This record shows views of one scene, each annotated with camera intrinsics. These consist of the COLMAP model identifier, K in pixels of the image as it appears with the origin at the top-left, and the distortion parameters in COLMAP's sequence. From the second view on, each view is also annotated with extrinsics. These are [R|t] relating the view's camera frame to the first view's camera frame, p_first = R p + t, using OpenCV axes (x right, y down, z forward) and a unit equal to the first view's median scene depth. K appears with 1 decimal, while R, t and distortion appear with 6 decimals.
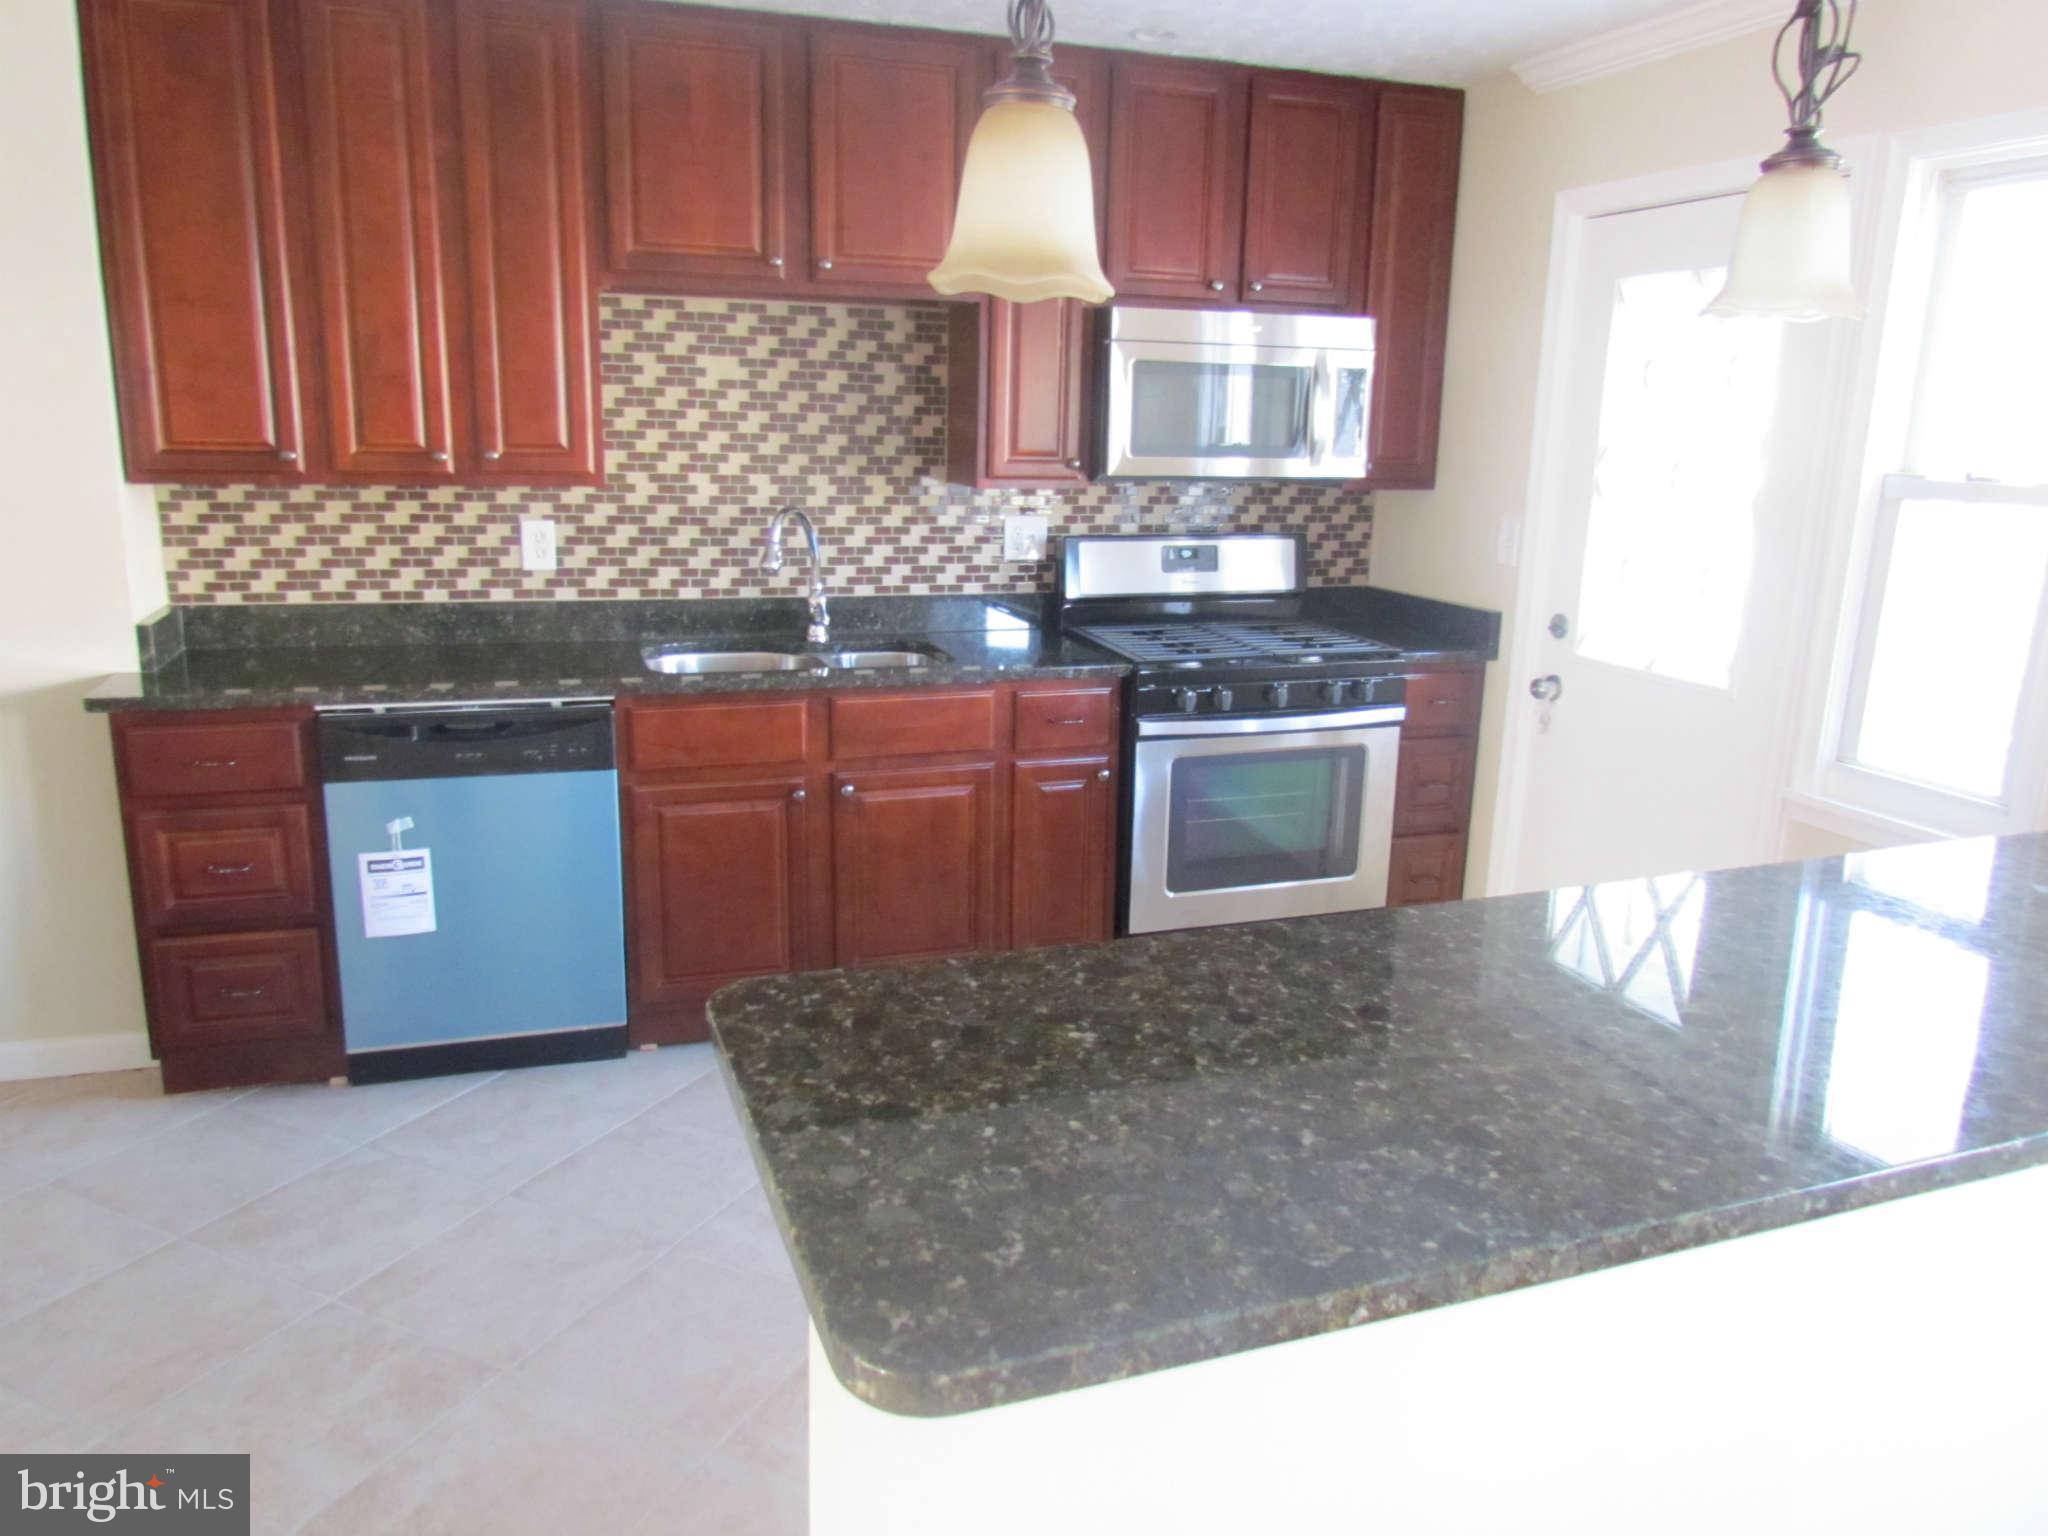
lens RADIAL K [[1474.5, 0, 1040.9], [0, 1474.5, 769.6], [0, 0, 1]] dist [-0.021391, 0.008110]
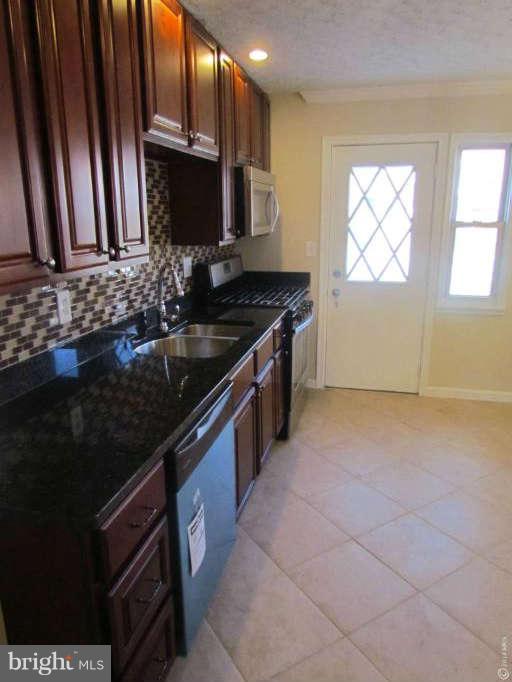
lens RADIAL K [[491.0, 0, 256.2], [0, 491.0, 339.7], [0, 0, 1]] dist [-0.021391, 0.008110]
pose [[0.533194, -0.239876, 0.811273, -0.635860], [0.214869, 0.965912, 0.144381, -0.145479], [-0.818251, 0.097334, 0.566560, 0.531561]]
